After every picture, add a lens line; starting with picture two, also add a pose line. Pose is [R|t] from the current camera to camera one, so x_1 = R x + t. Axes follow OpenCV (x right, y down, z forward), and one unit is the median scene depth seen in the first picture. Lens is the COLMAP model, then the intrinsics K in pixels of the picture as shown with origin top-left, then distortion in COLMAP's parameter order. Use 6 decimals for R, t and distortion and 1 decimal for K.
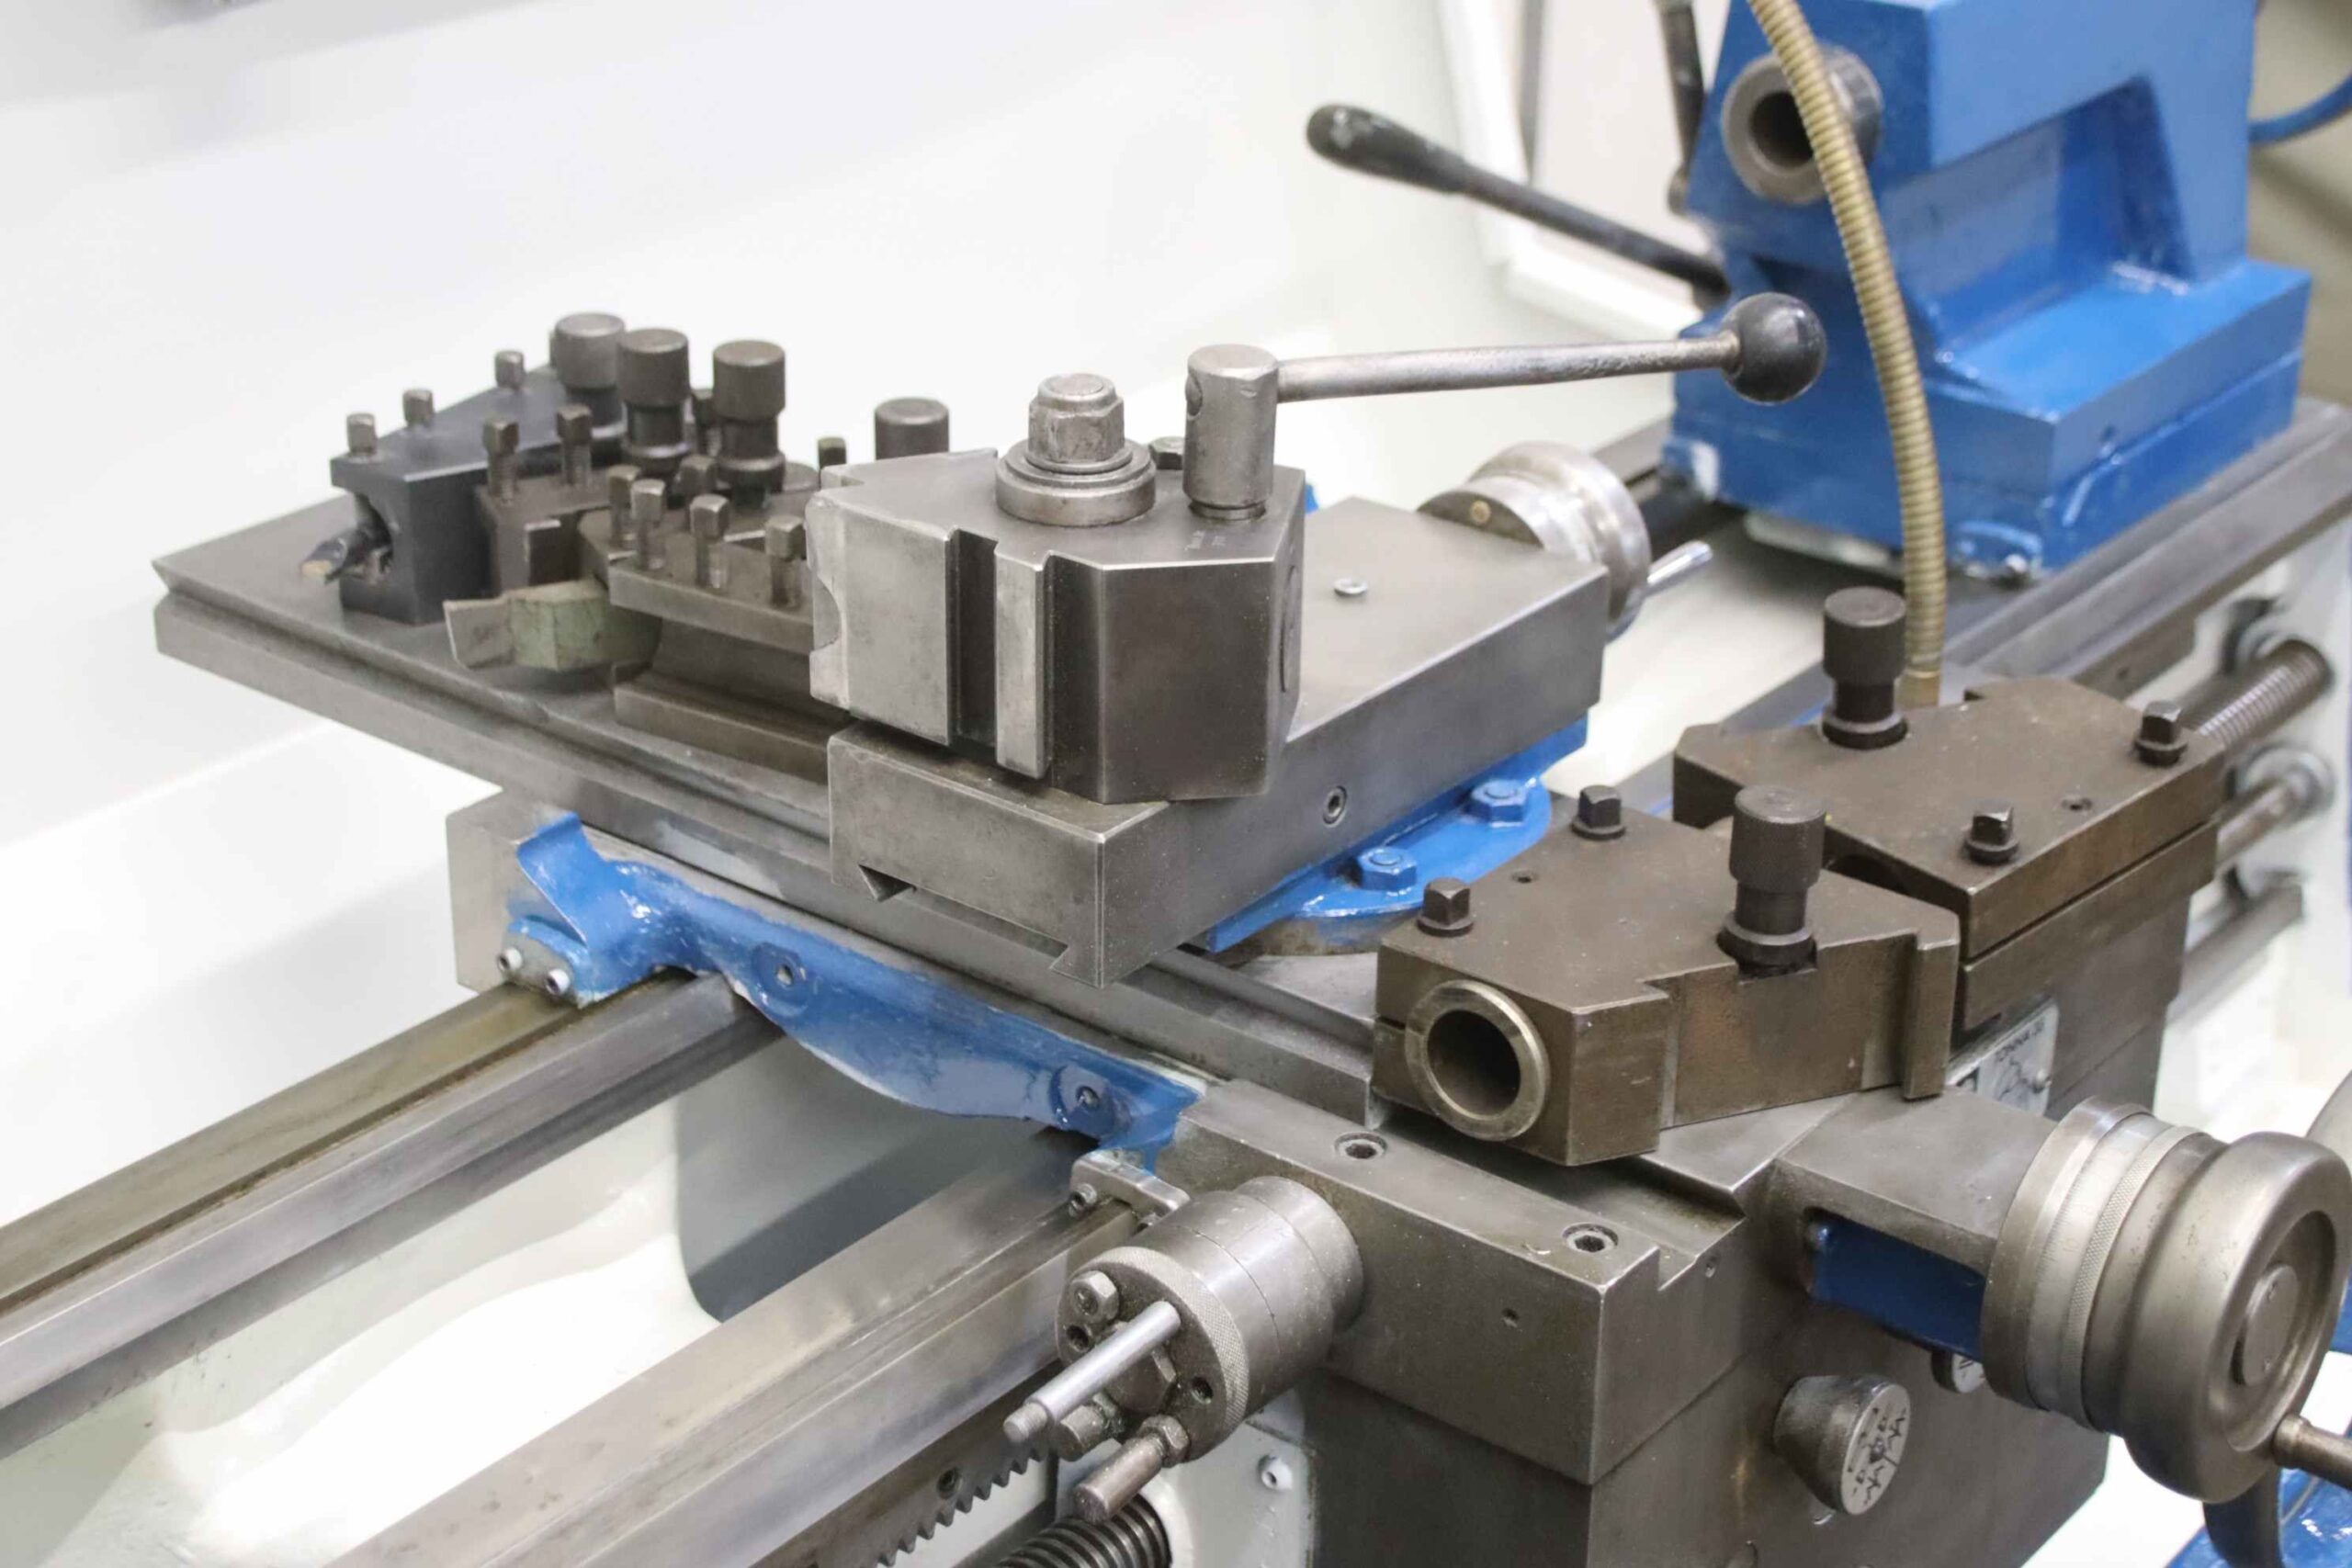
lens RADIAL K [[3970.2, 0, 1176.0], [0, 3970.2, 784.0], [0, 0, 1]] dist [0.033651, 0.065536]
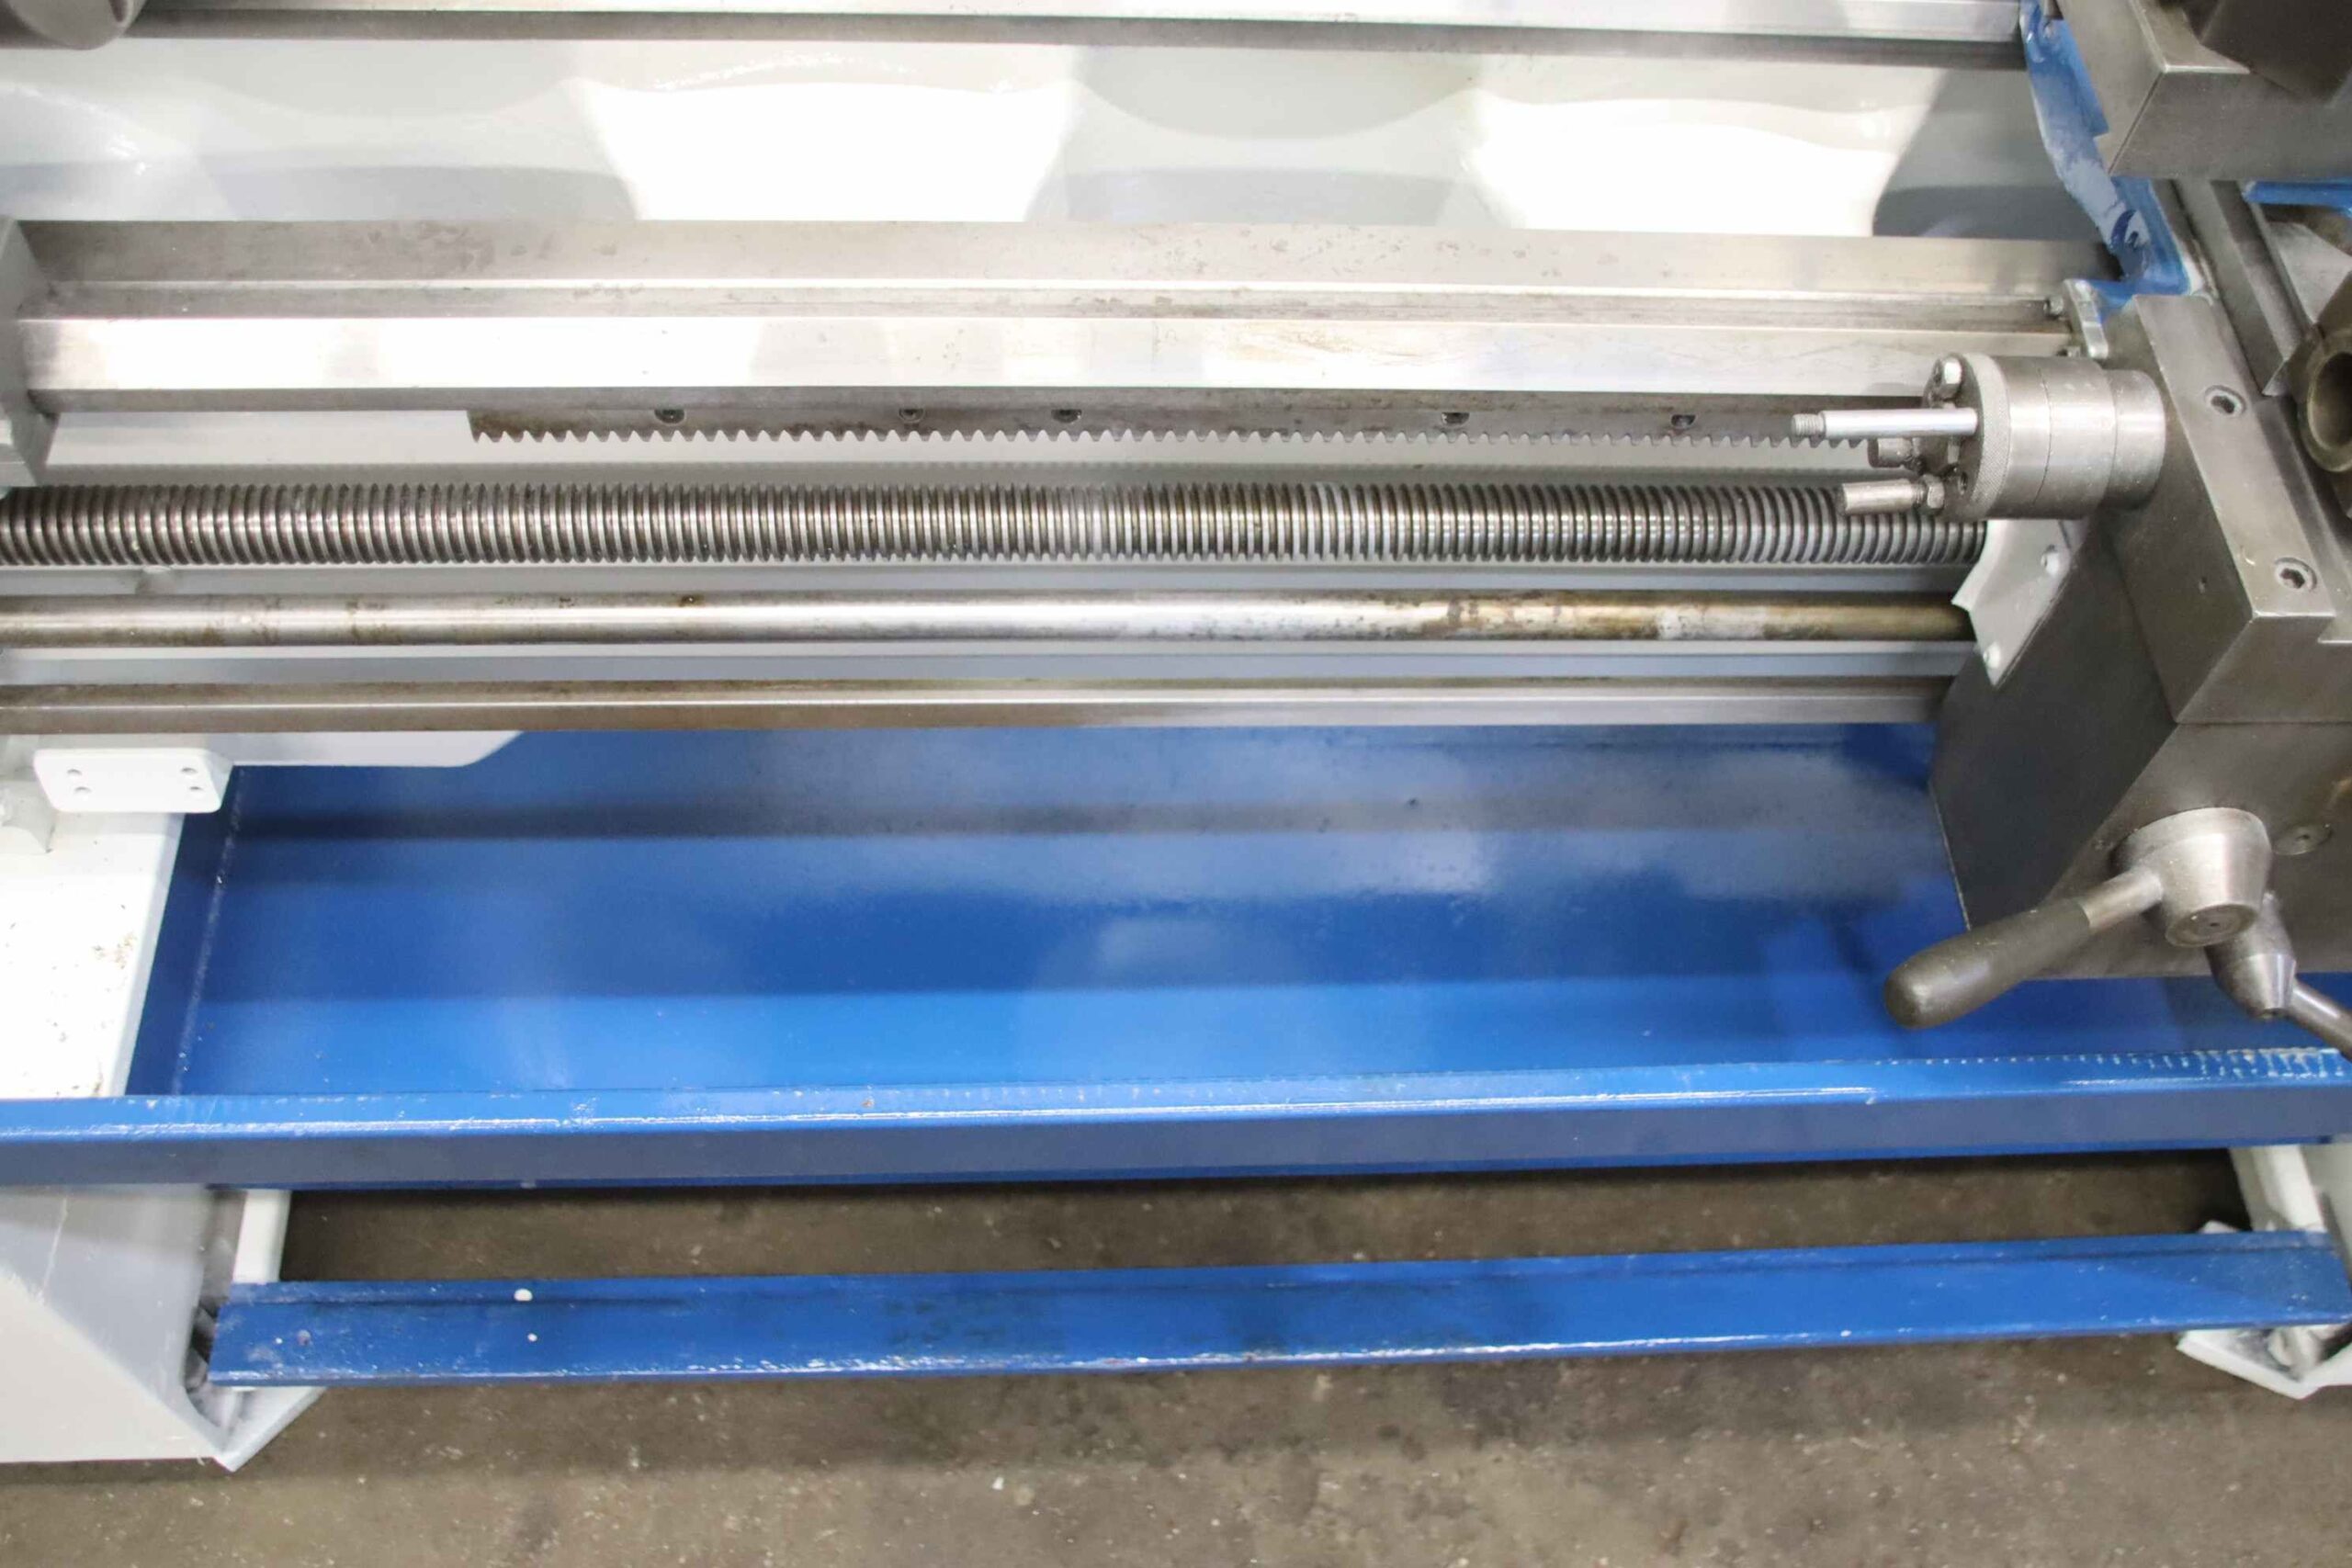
lens RADIAL K [[2254.6, 0, 1176.0], [0, 2254.6, 784.0], [0, 0, 1]] dist [-0.012148, -0.004321]
pose [[0.657287, 0.653489, -0.375401, 0.165844], [-0.382084, 0.718305, 0.581421, -0.101986], [0.649605, -0.238725, 0.721820, 0.237851]]
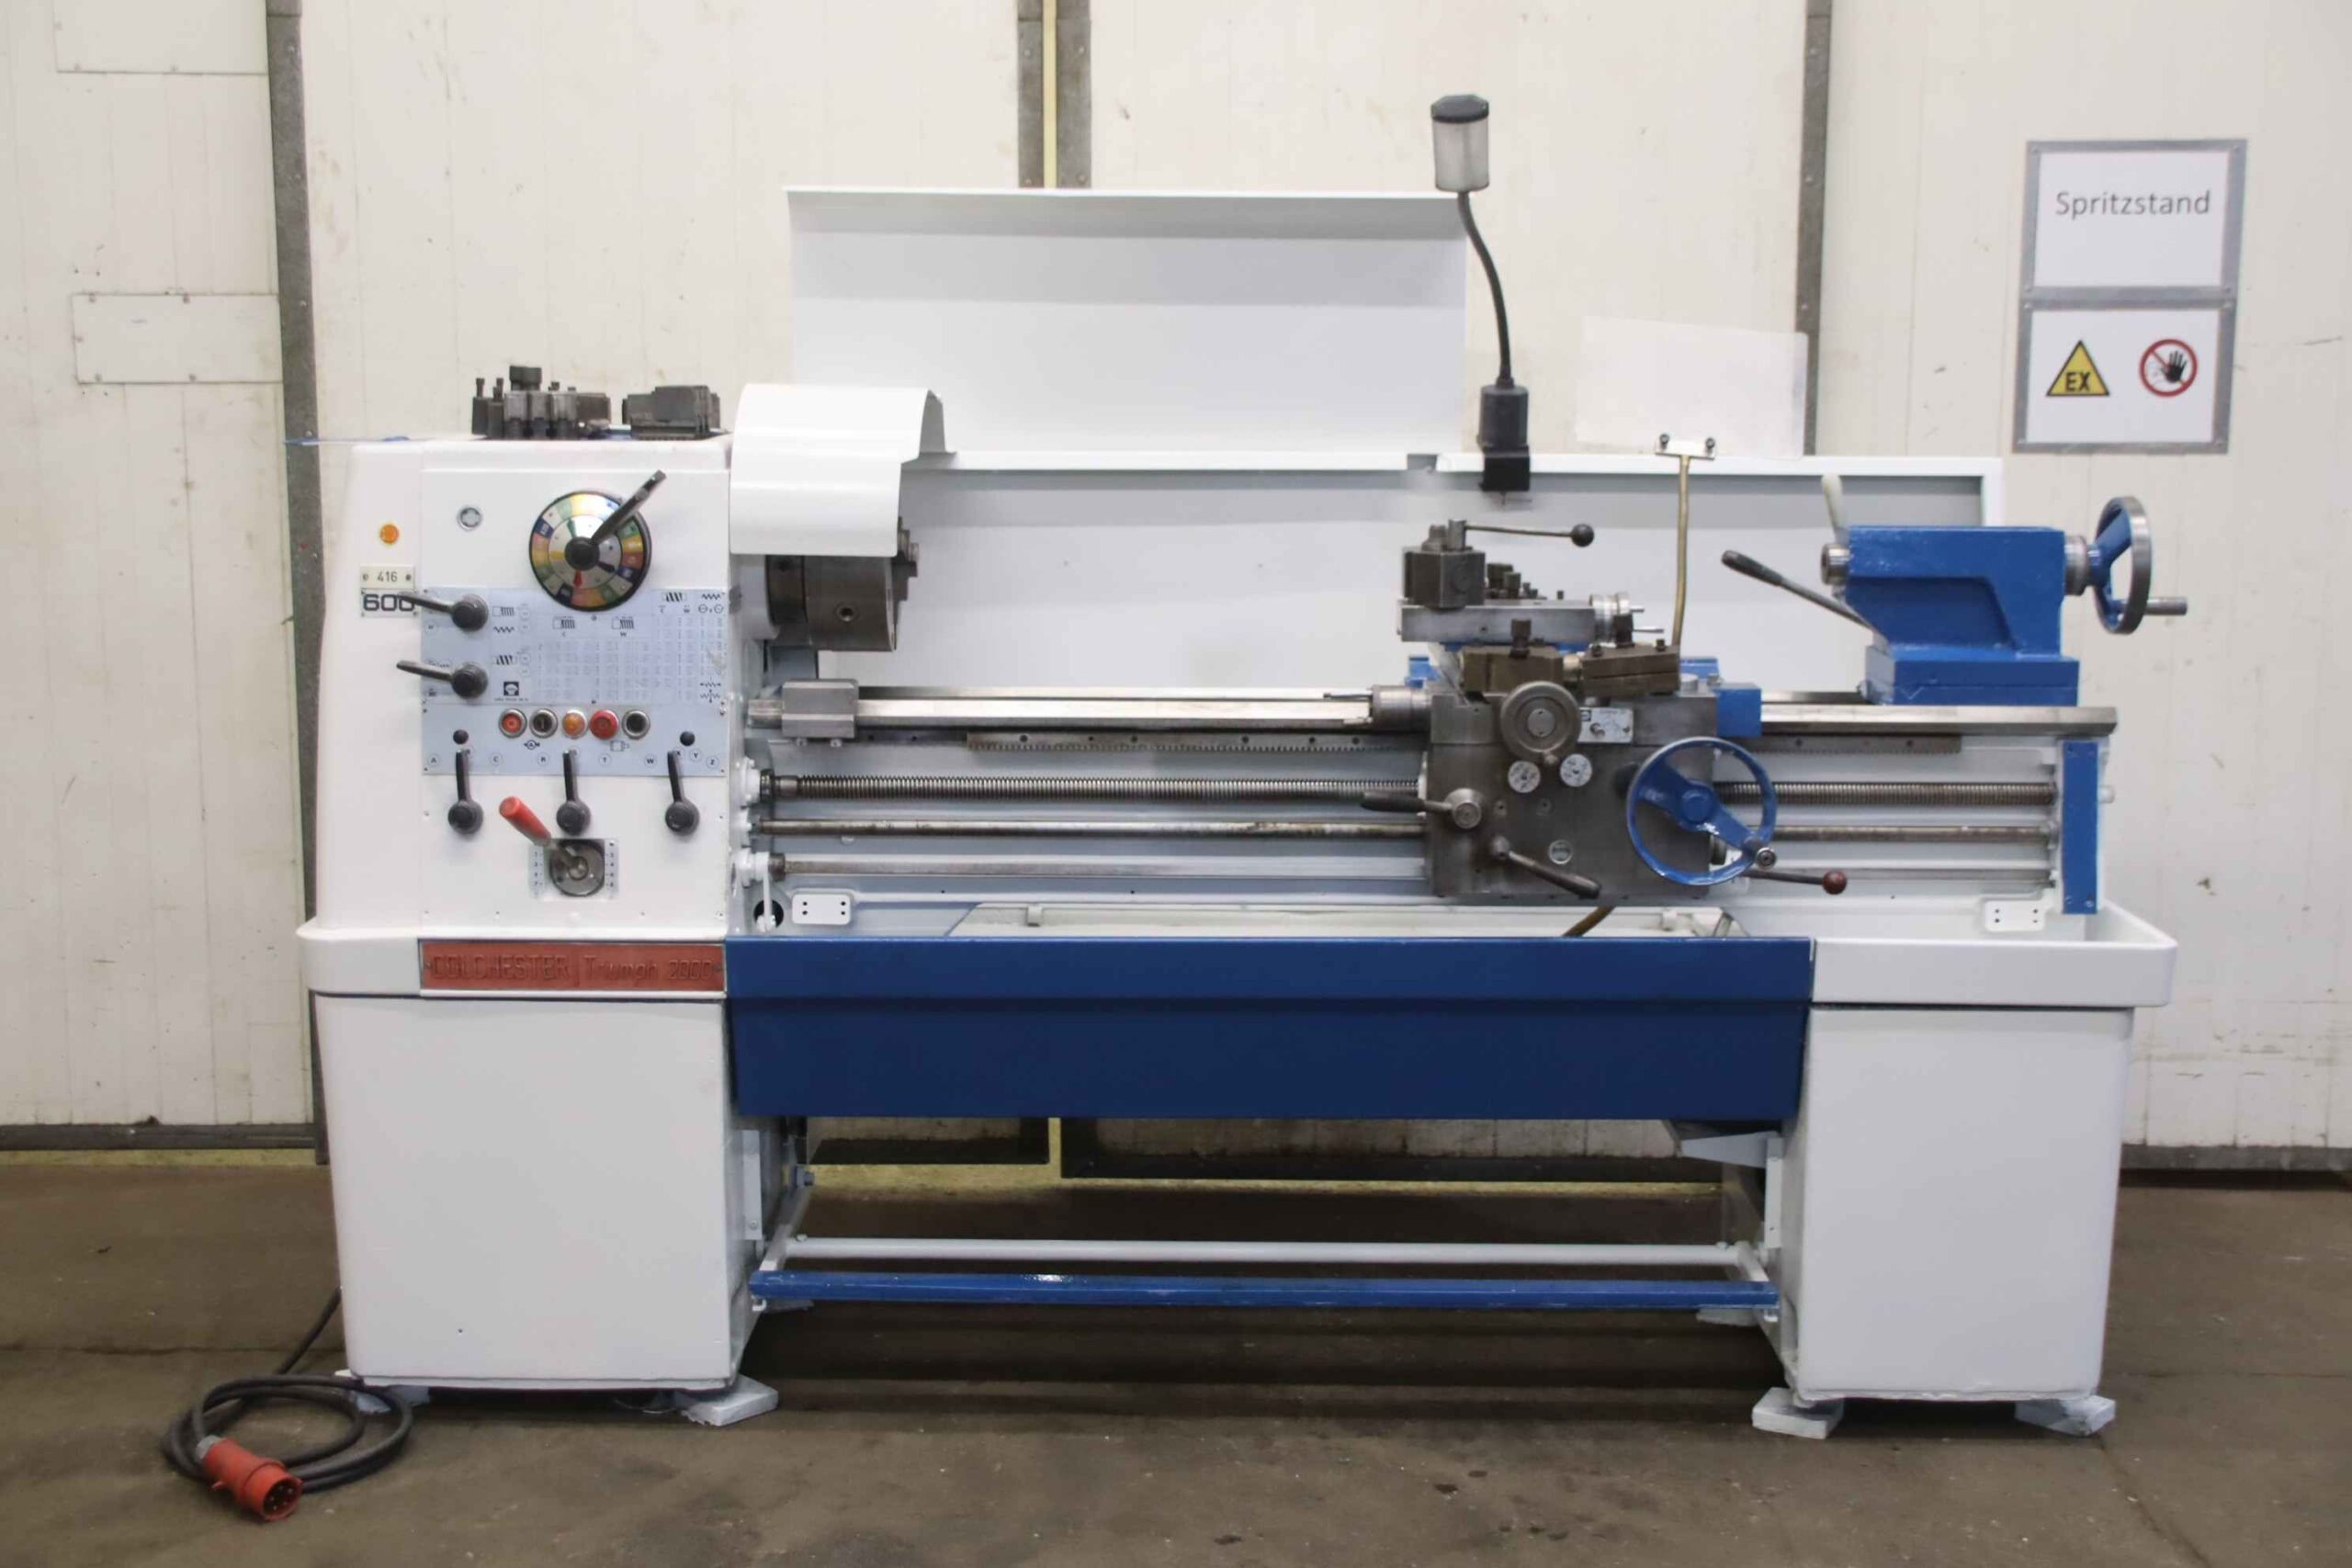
lens RADIAL K [[3067.9, 0, 1176.0], [0, 3067.9, 784.0], [0, 0, 1]] dist [0.021409, 0.041946]
pose [[0.615115, 0.113775, -0.780185, 2.559502], [-0.333191, 0.934343, -0.126439, 0.725841], [0.714575, 0.337725, 0.612637, -1.323835]]
